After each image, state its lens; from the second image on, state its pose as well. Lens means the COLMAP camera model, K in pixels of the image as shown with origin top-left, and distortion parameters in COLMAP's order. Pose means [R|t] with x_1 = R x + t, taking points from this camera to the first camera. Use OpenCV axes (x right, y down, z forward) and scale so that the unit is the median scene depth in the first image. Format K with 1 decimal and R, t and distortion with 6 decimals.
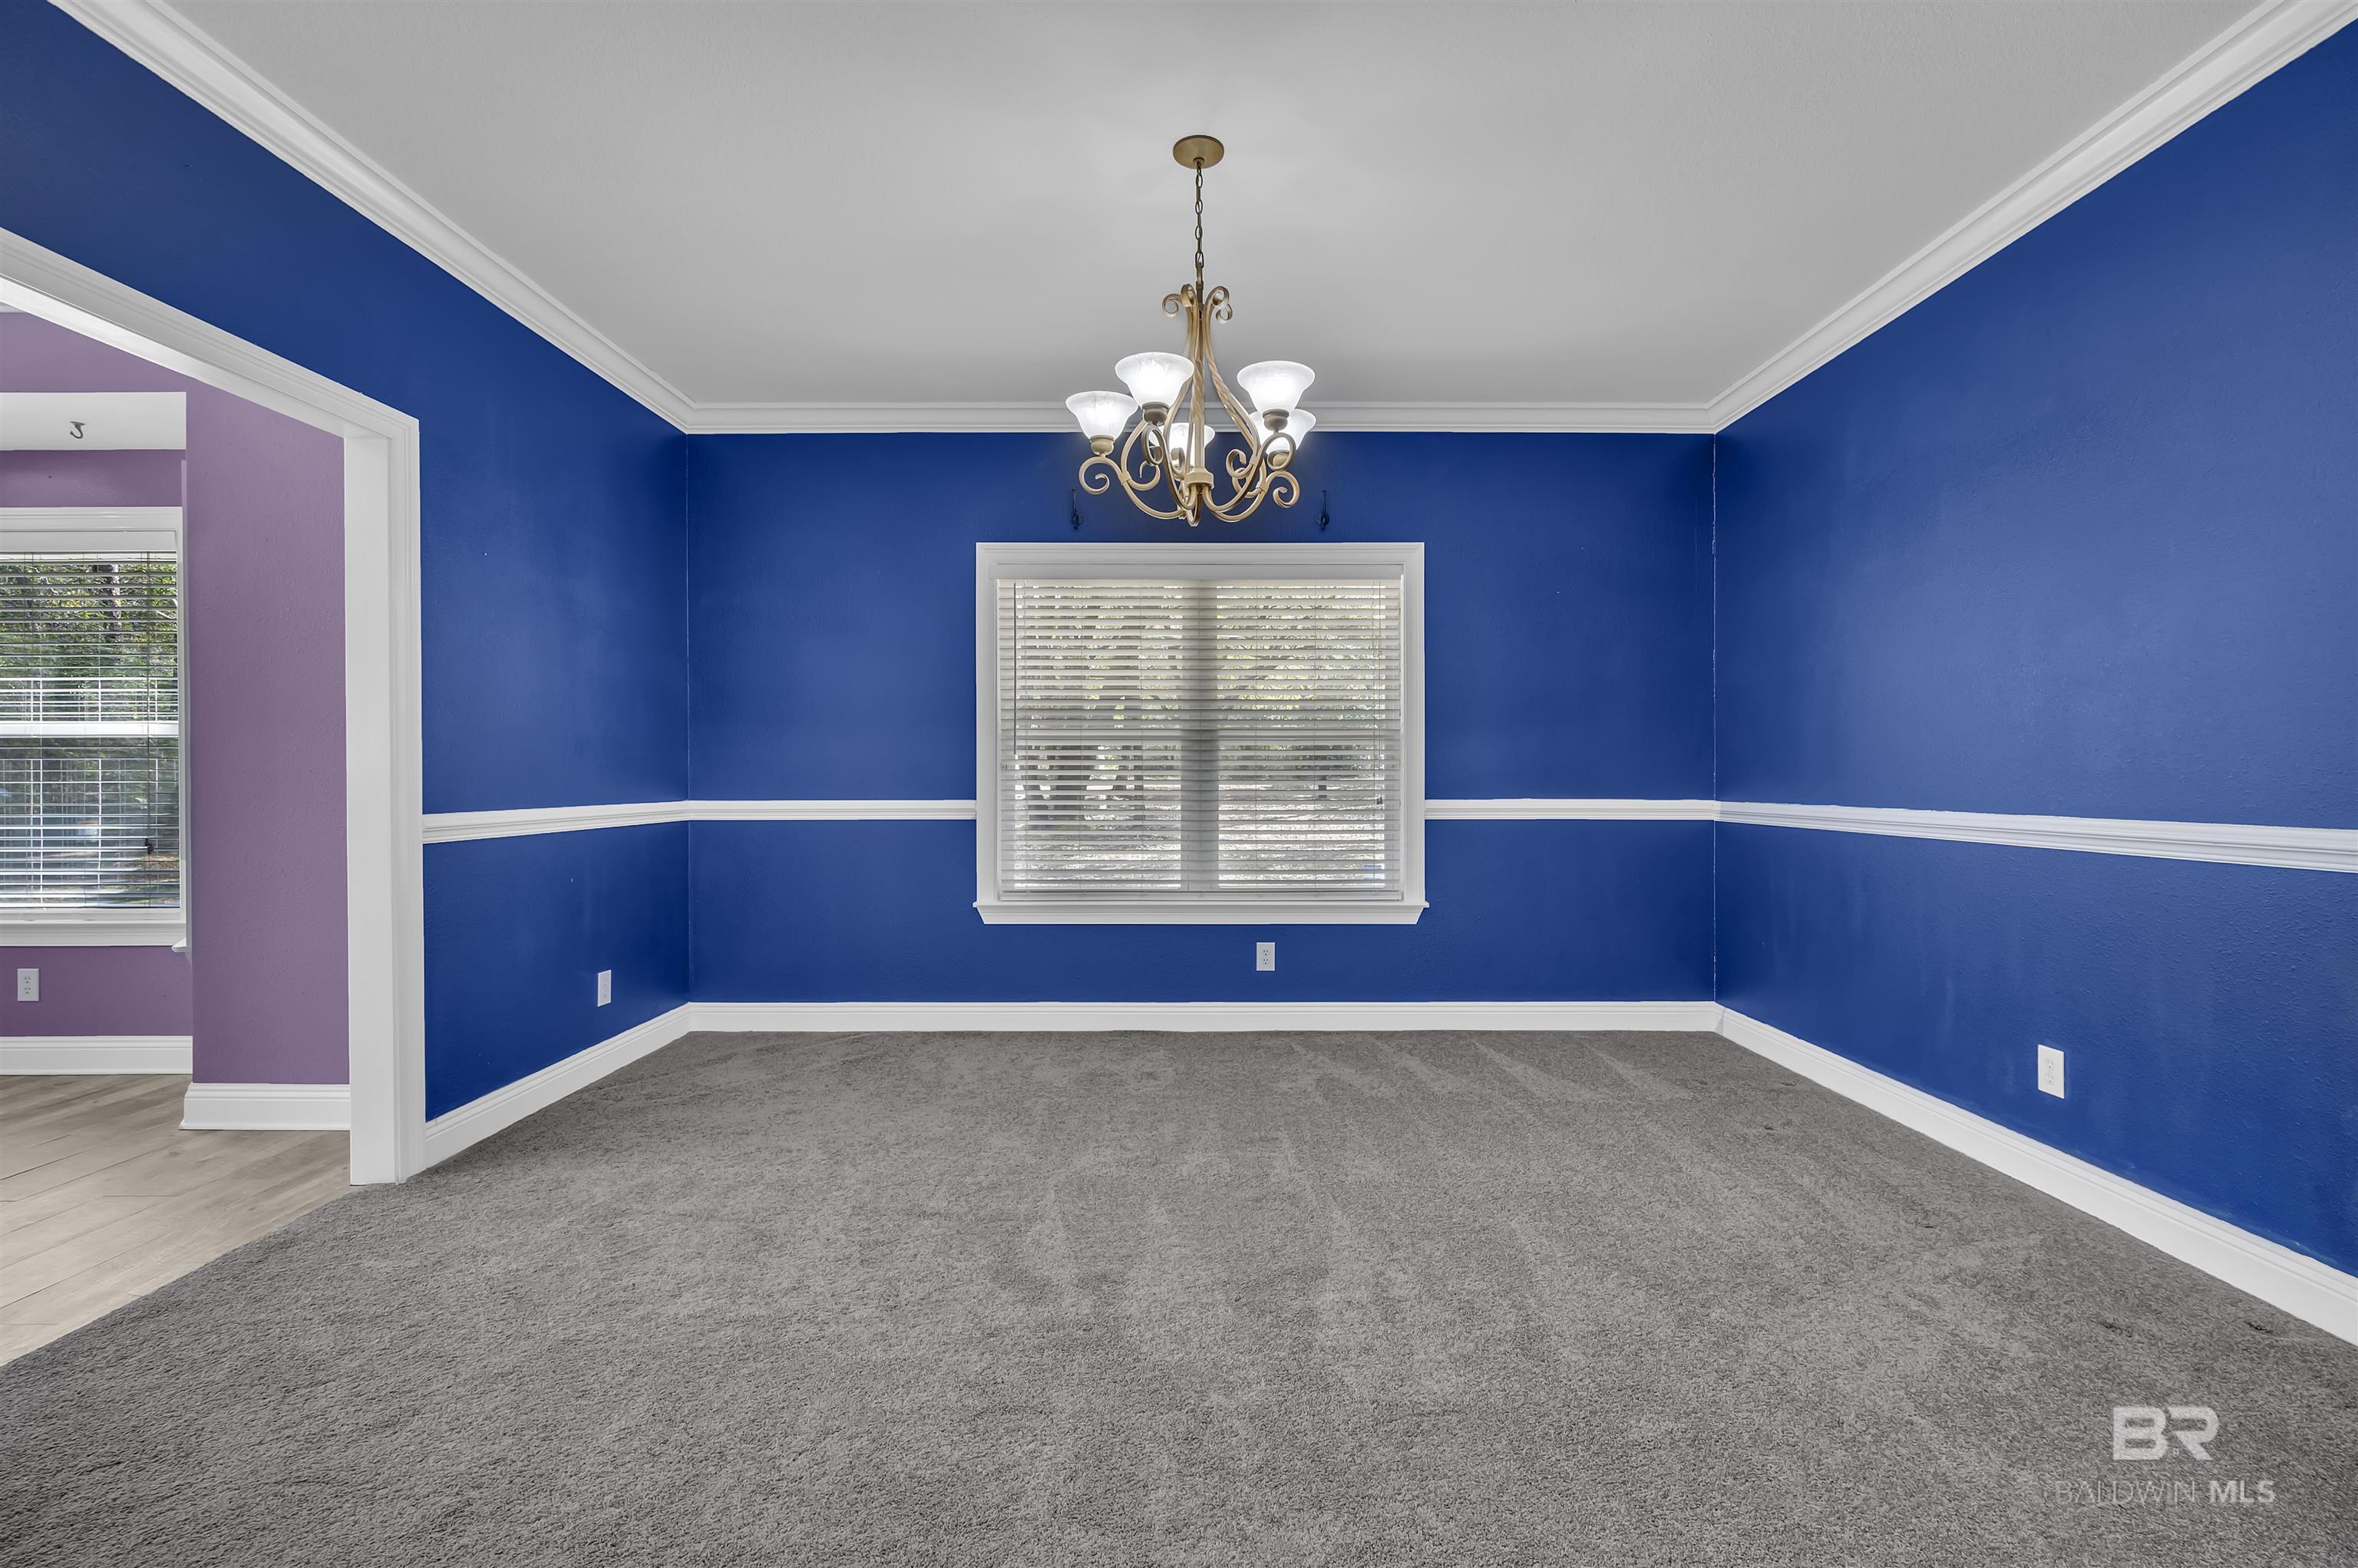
lens RADIAL K [[1011.2, 0, 1179.0], [0, 1011.2, 784.0], [0, 0, 1]] dist [-0.000863, 0.000154]
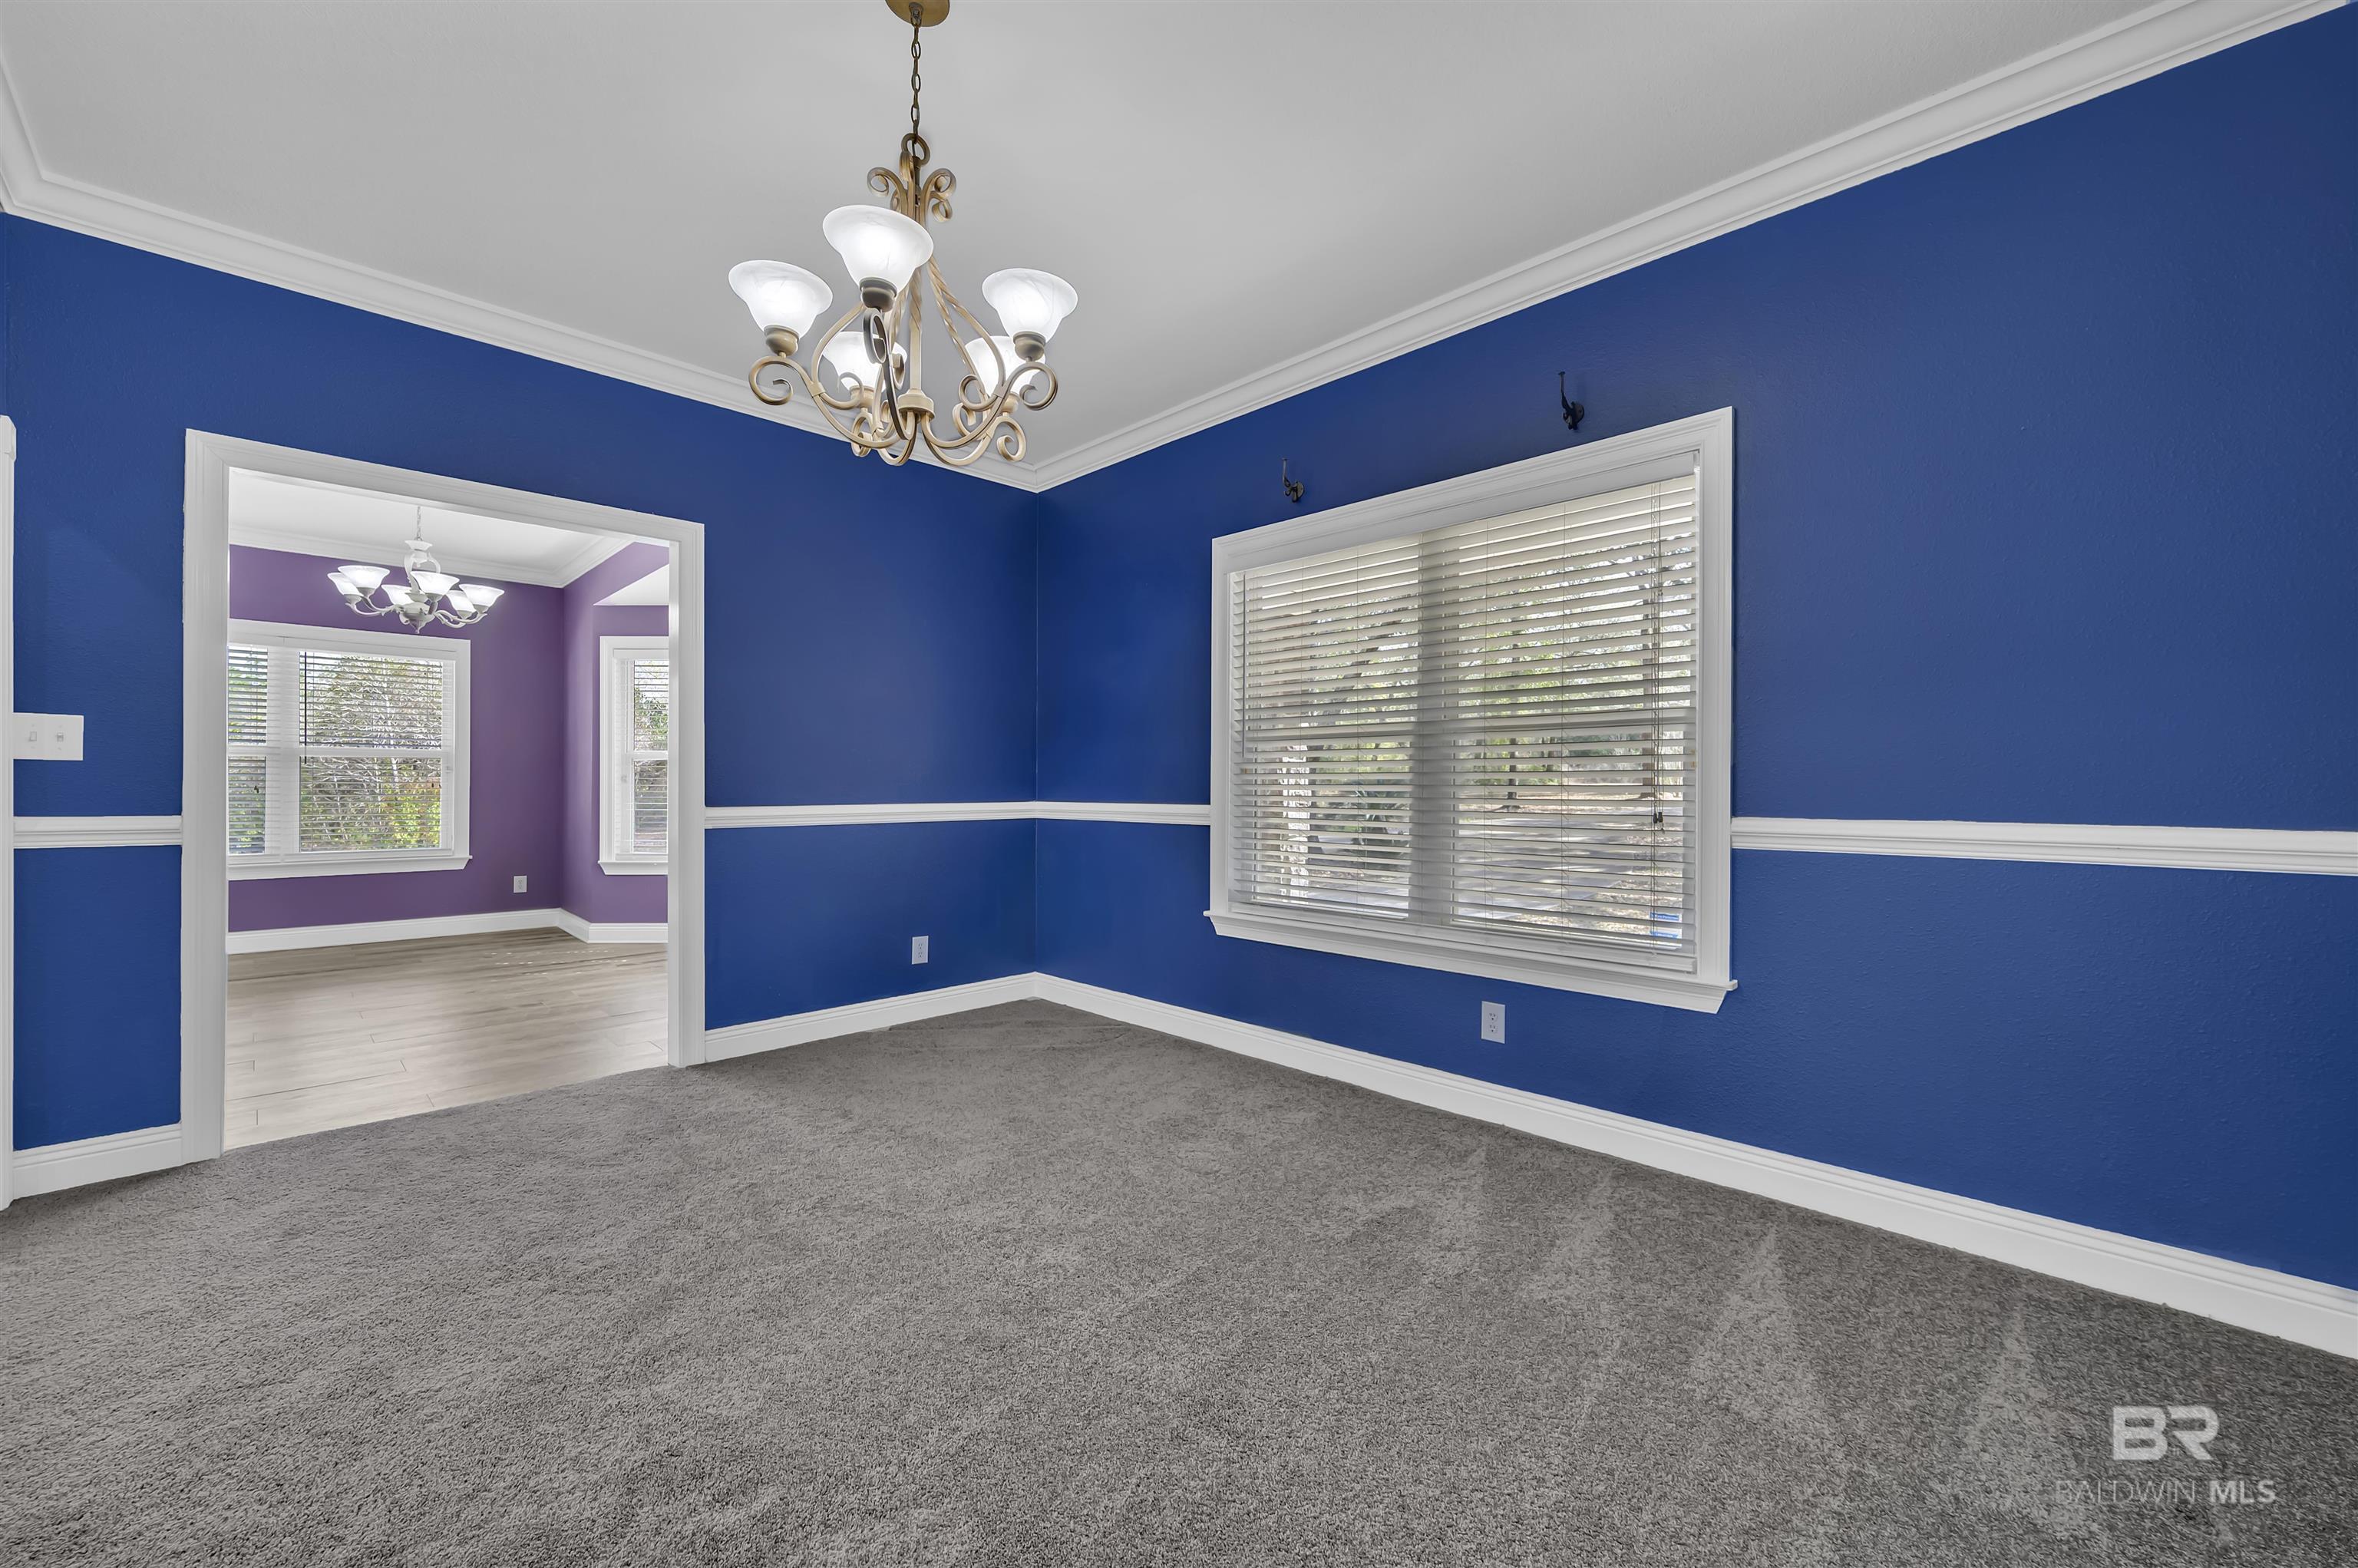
lens RADIAL K [[909.9, 0, 1188.8], [0, 909.9, 779.9], [0, 0, 1]] dist [0.002068, 0.000039]
pose [[0.724300, -0.000747, -0.689485, 0.432115], [-0.007578, 0.999930, -0.009045, -0.000362], [0.689443, 0.011776, 0.724244, 0.398954]]
